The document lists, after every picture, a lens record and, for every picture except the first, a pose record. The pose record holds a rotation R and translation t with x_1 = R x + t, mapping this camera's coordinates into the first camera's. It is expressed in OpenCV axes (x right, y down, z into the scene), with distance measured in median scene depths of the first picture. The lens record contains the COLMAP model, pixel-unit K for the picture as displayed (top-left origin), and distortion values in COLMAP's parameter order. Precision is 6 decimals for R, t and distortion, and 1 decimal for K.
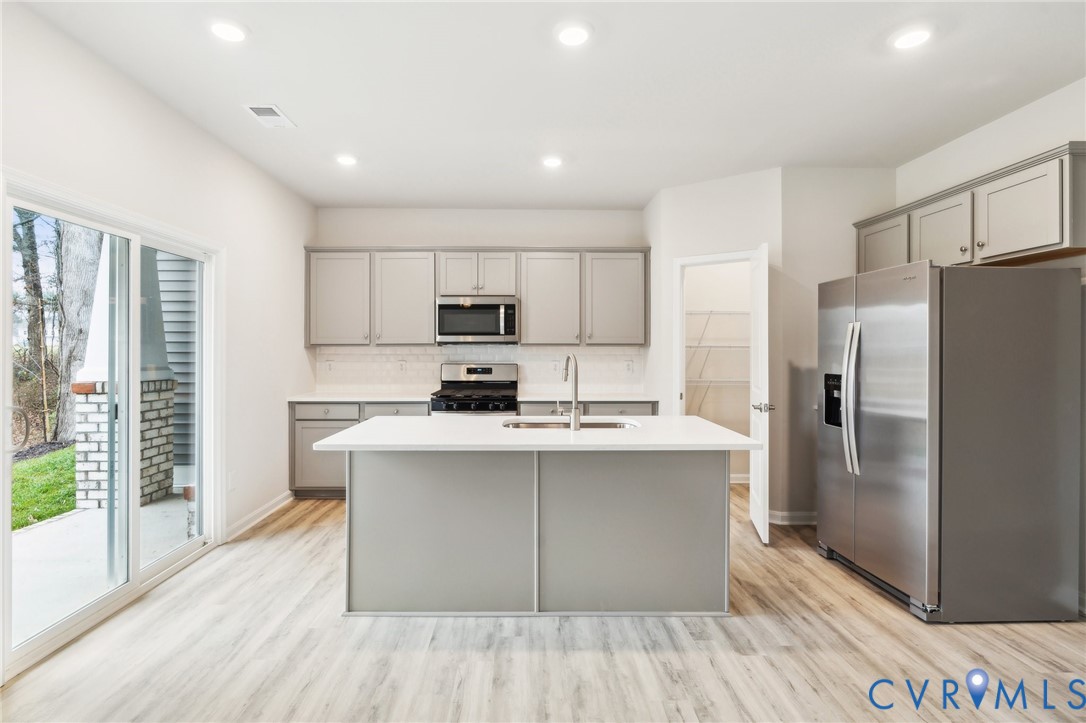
lens RADIAL K [[528.2, 0, 529.1], [0, 528.2, 350.8], [0, 0, 1]] dist [-0.000405, 0.001133]
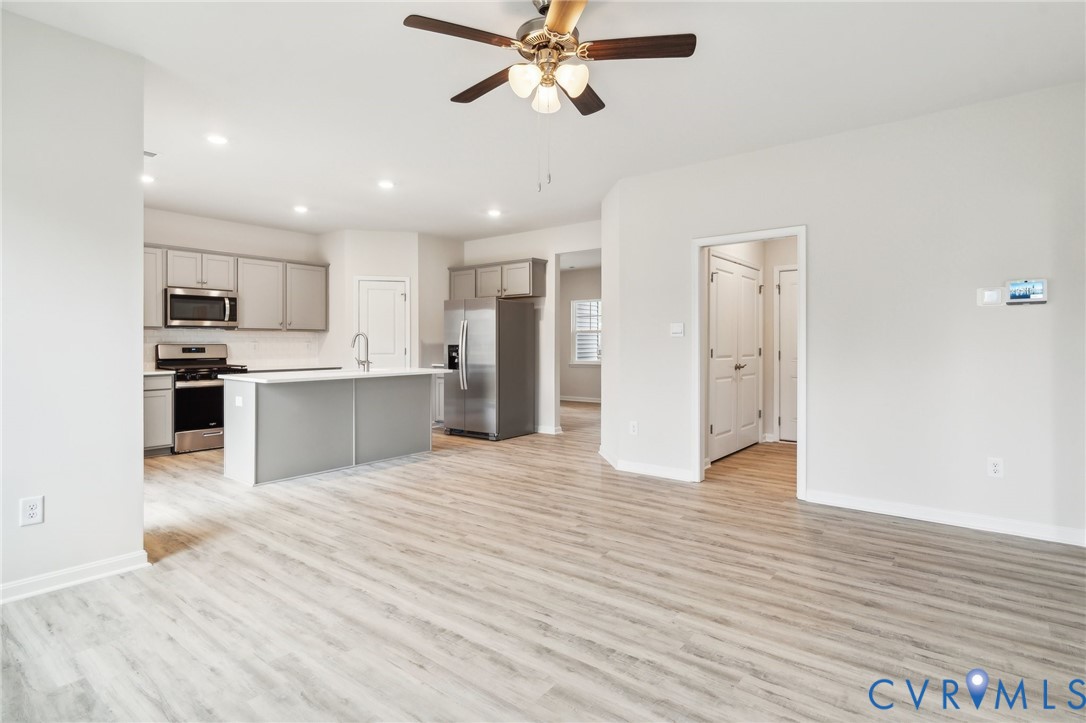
lens RADIAL K [[560.1, 0, 538.2], [0, 560.1, 341.3], [0, 0, 1]] dist [-0.003405, -0.000569]
pose [[0.635738, -0.000220, 0.771905, -0.910272], [0.002800, 0.999994, -0.002021, 0.035492], [-0.771900, 0.003446, 0.635735, -0.661722]]
